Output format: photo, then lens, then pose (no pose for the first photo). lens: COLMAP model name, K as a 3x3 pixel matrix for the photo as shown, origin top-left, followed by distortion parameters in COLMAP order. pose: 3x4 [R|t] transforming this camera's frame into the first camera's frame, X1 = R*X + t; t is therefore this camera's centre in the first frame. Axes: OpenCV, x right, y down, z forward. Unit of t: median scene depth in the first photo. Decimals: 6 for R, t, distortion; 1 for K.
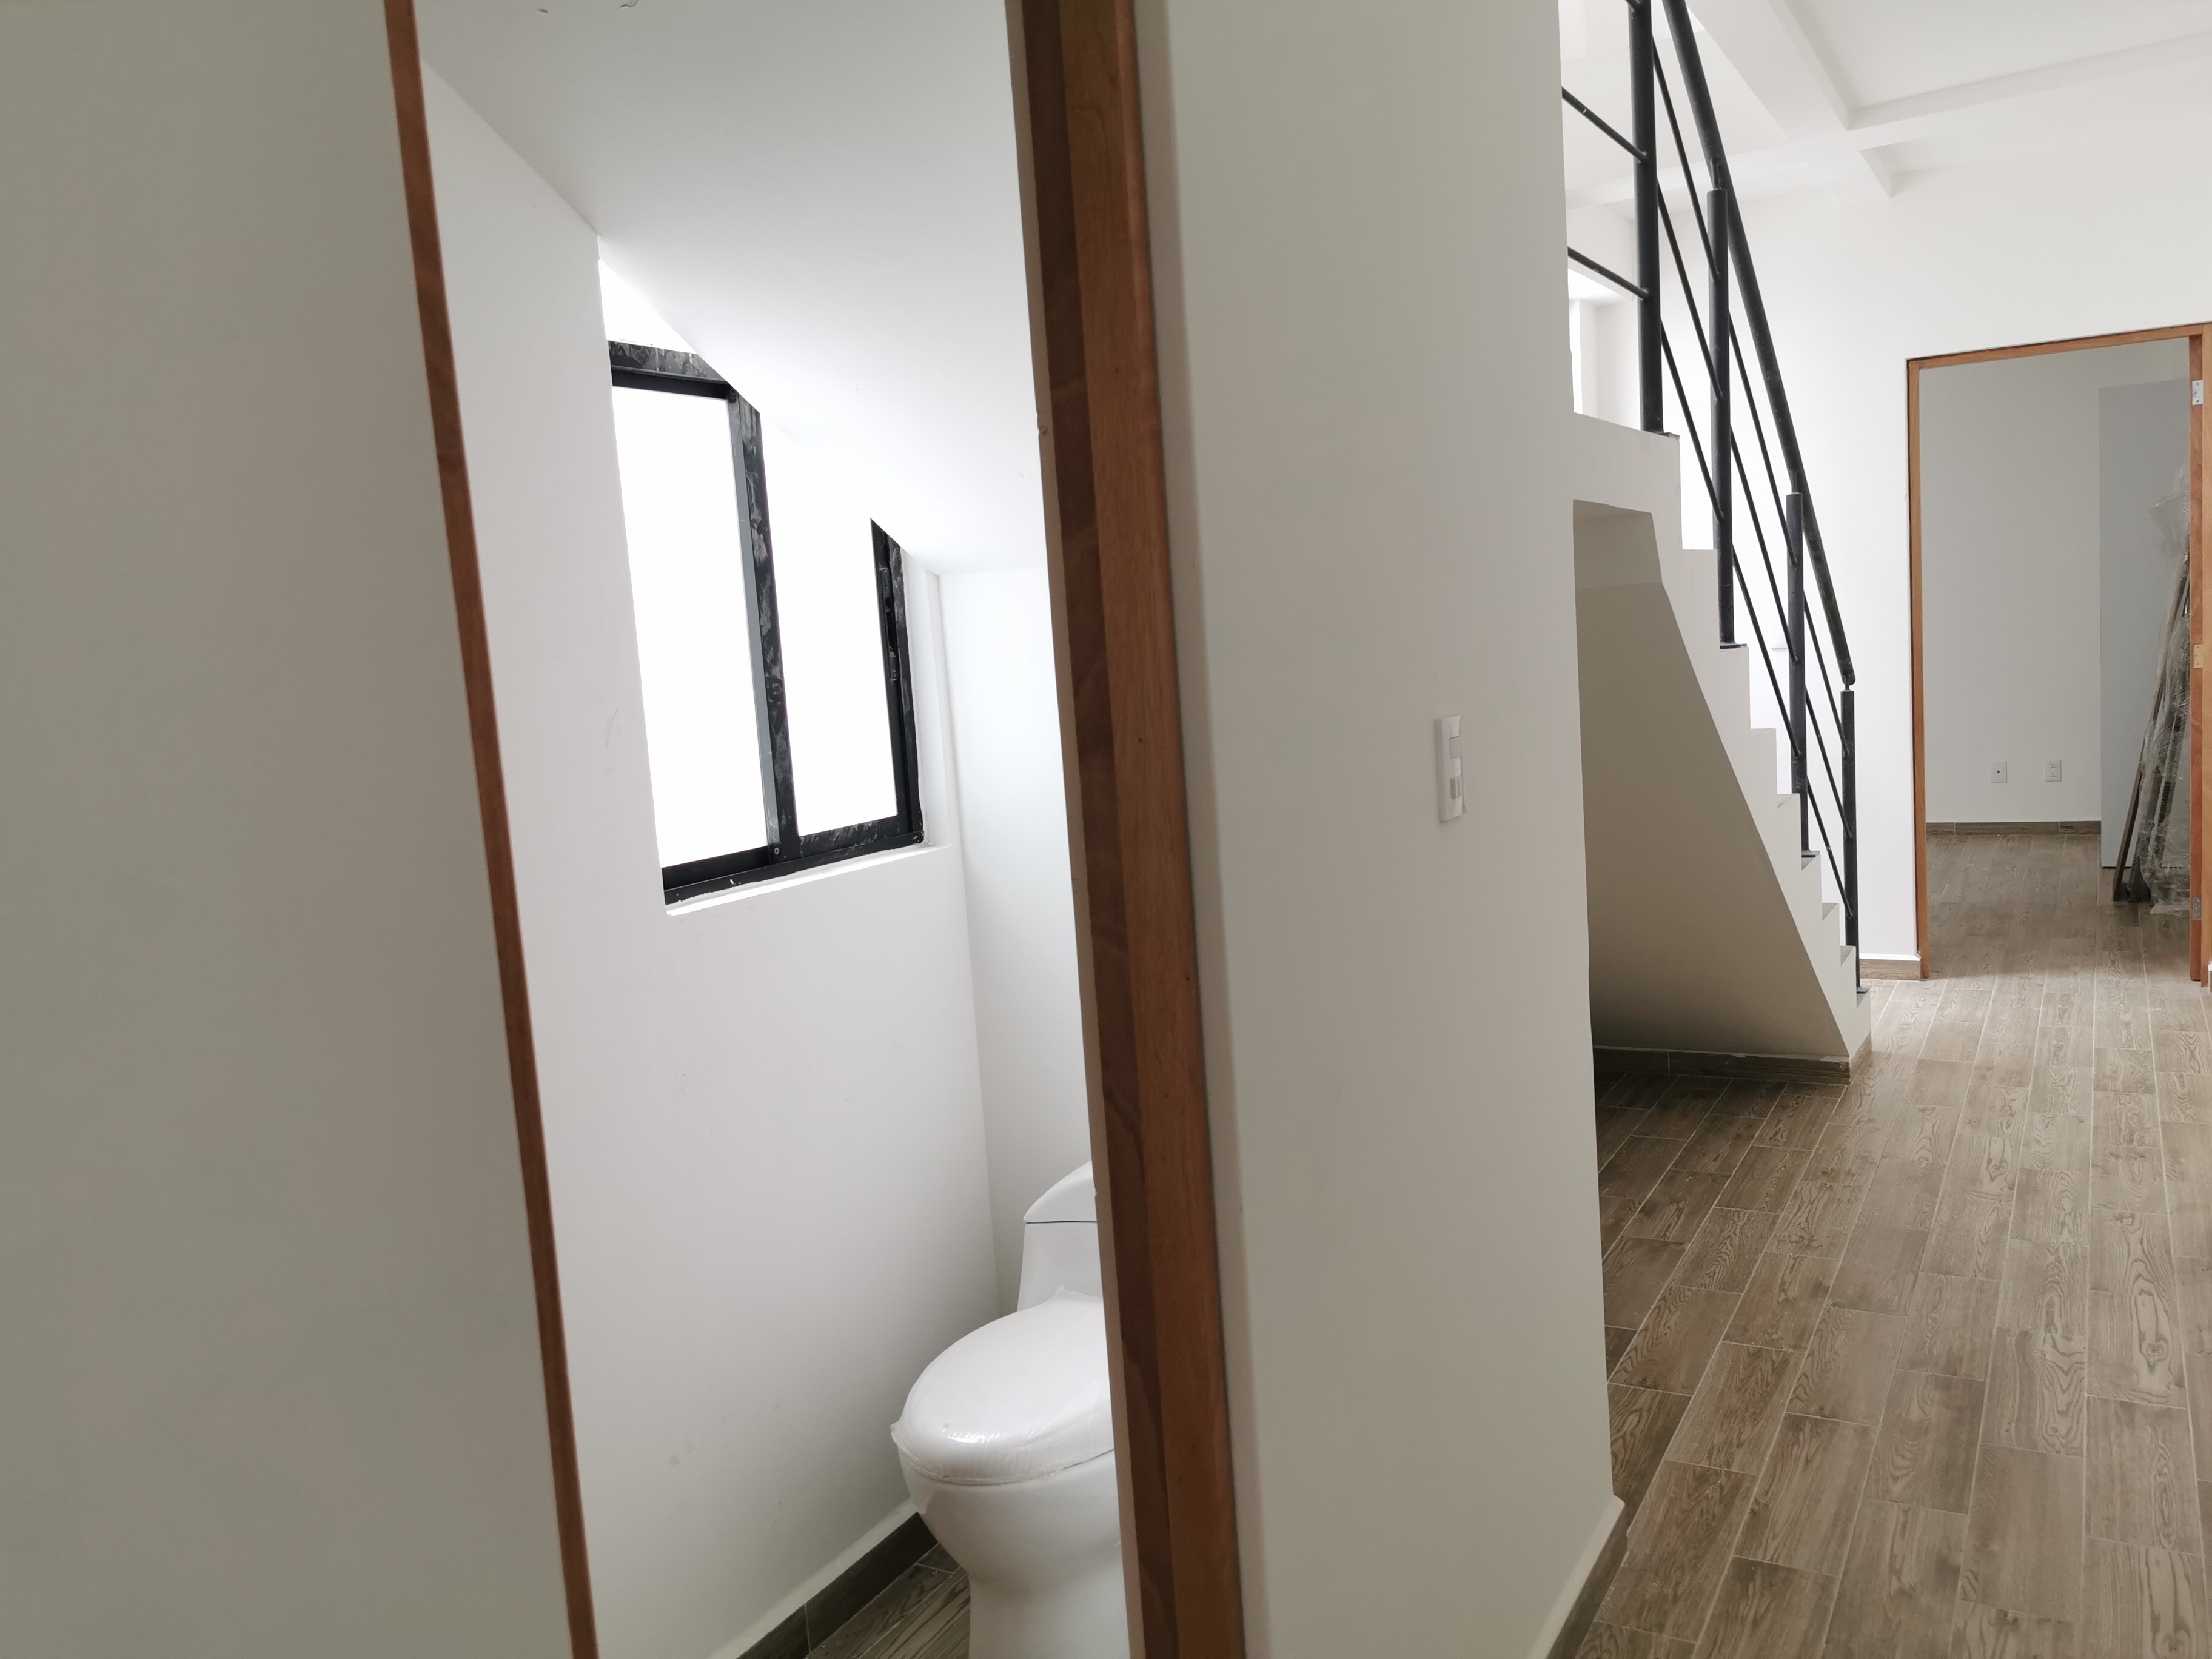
lens RADIAL K [[1721.3, 0, 1103.5], [0, 1721.3, 855.4], [0, 0, 1]] dist [-0.003931, -0.000561]
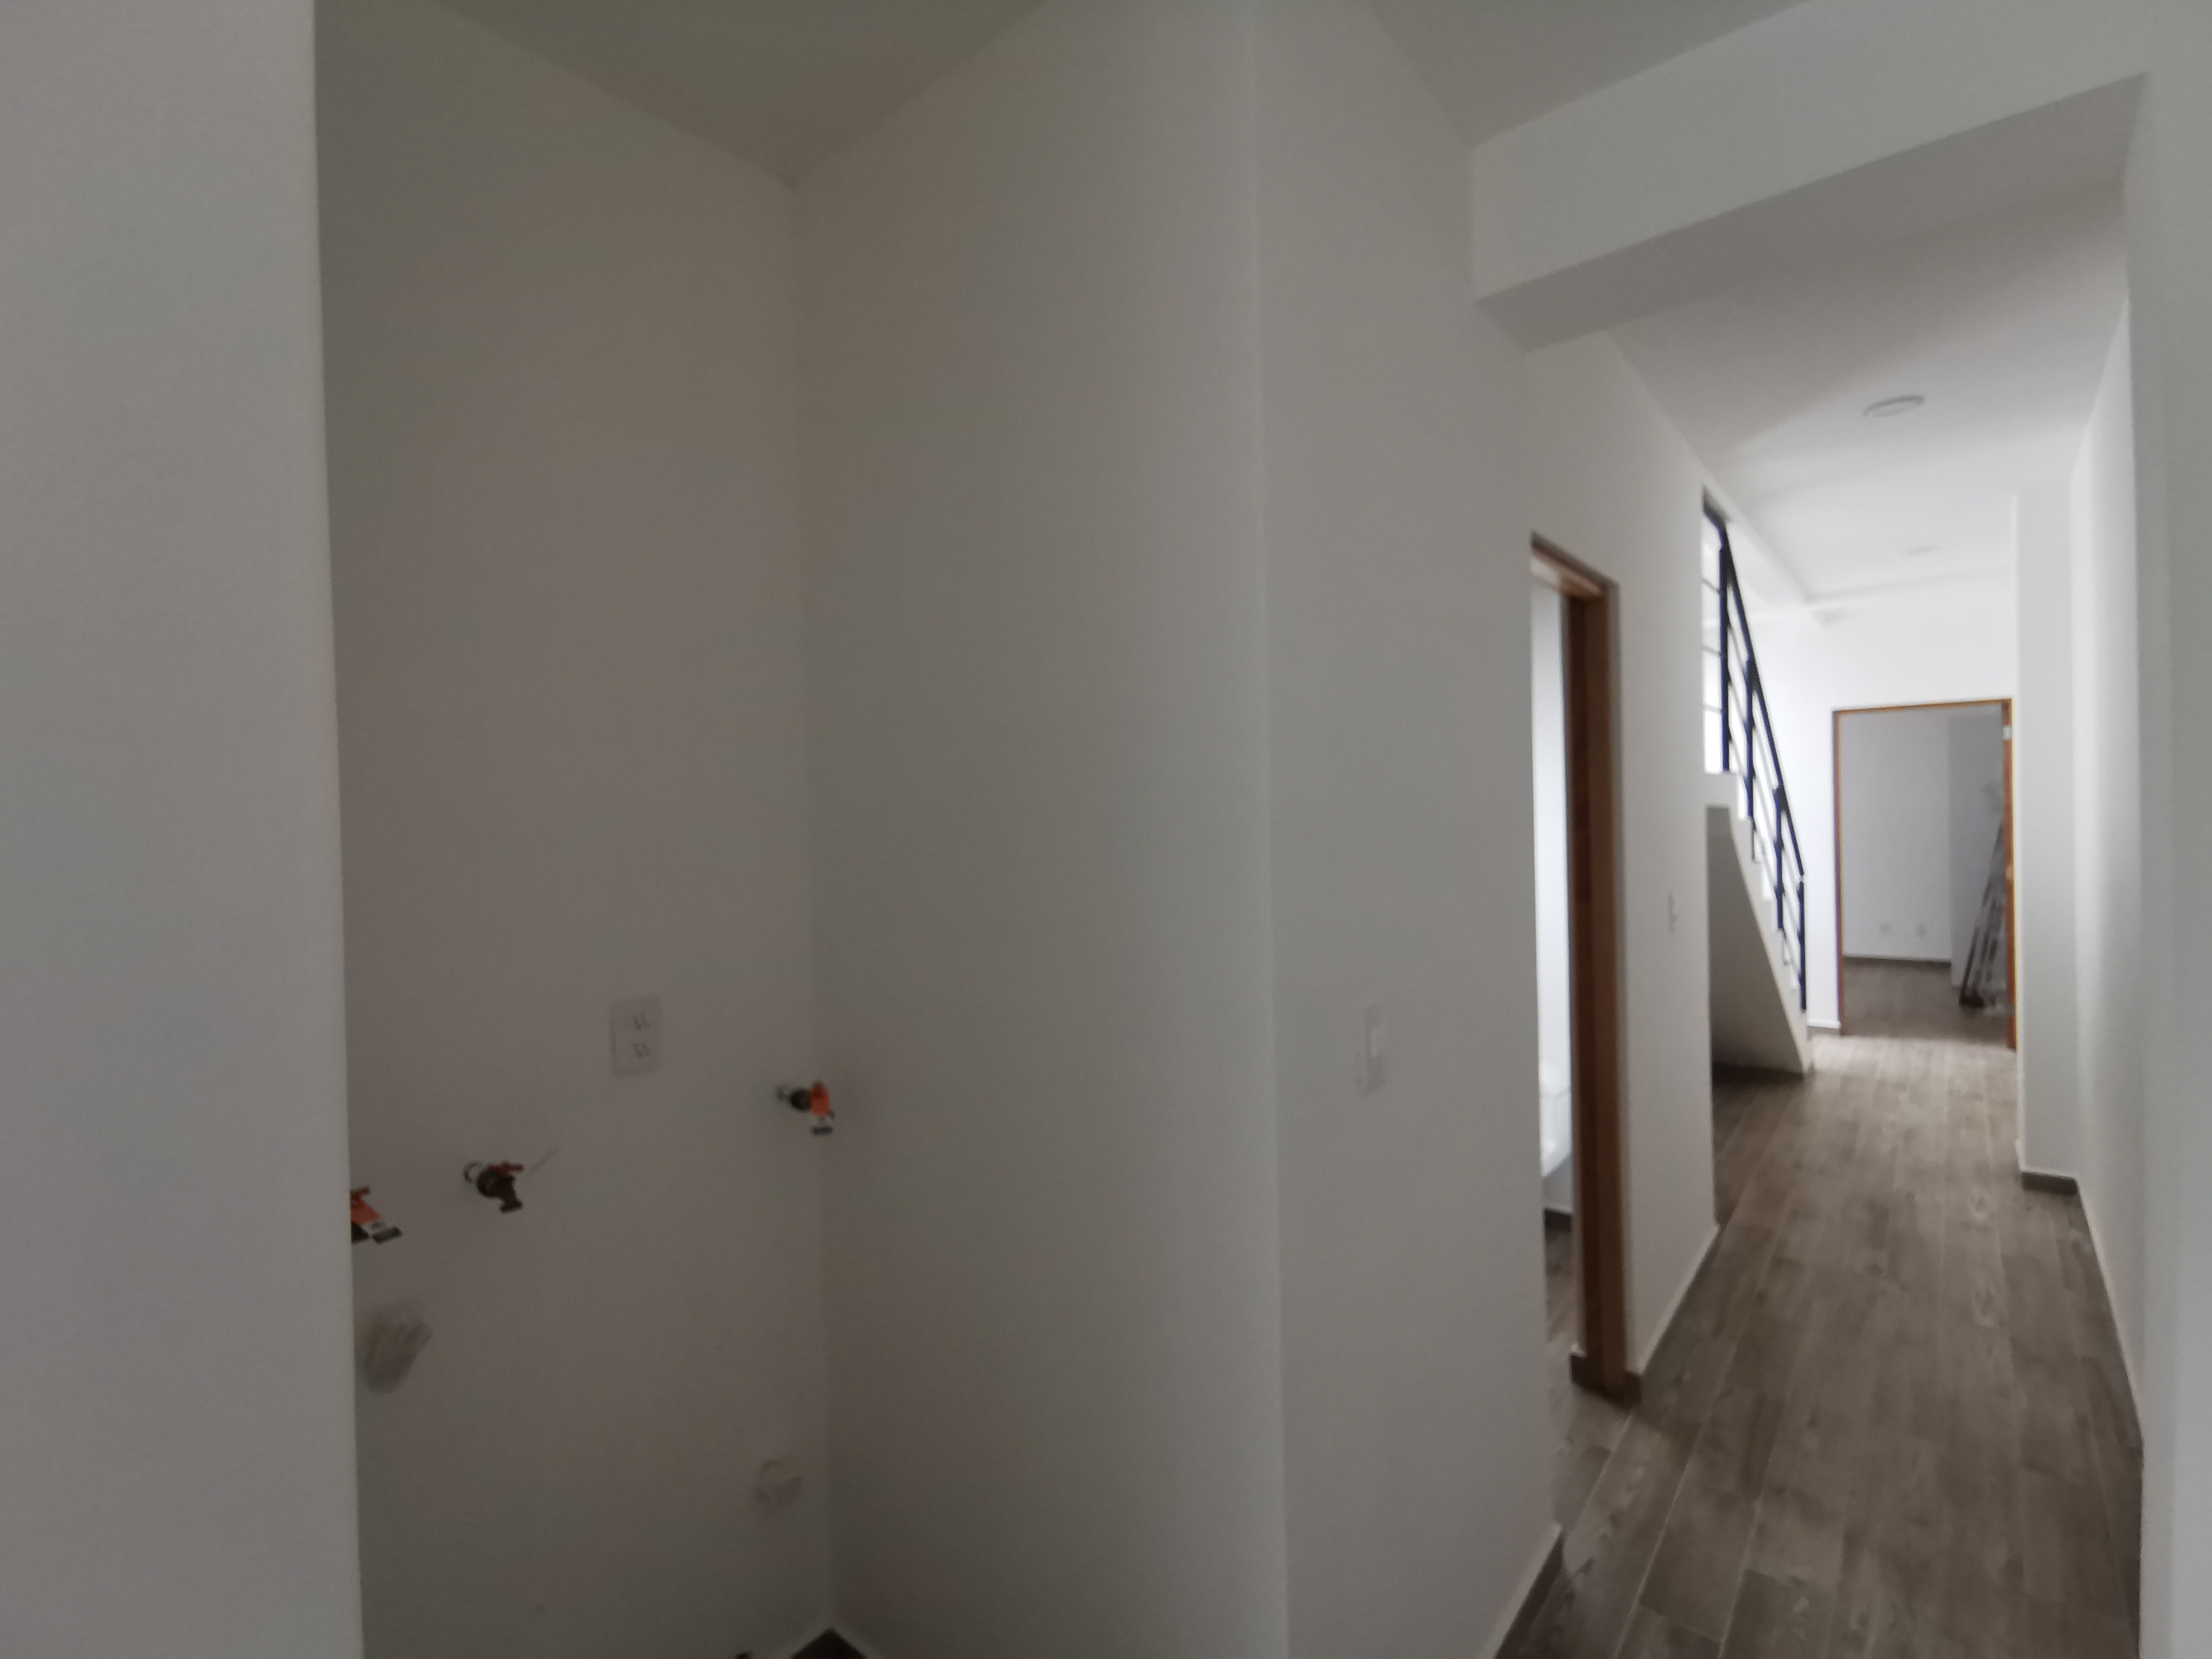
lens RADIAL K [[1017.1, 0, 1111.3], [0, 1017.1, 833.7], [0, 0, 1]] dist [0.015921, -0.000004]
pose [[0.985329, 0.050901, -0.162900, -0.174610], [-0.067181, 0.993108, -0.096040, 0.018334], [0.156889, 0.105575, 0.981957, -0.311797]]
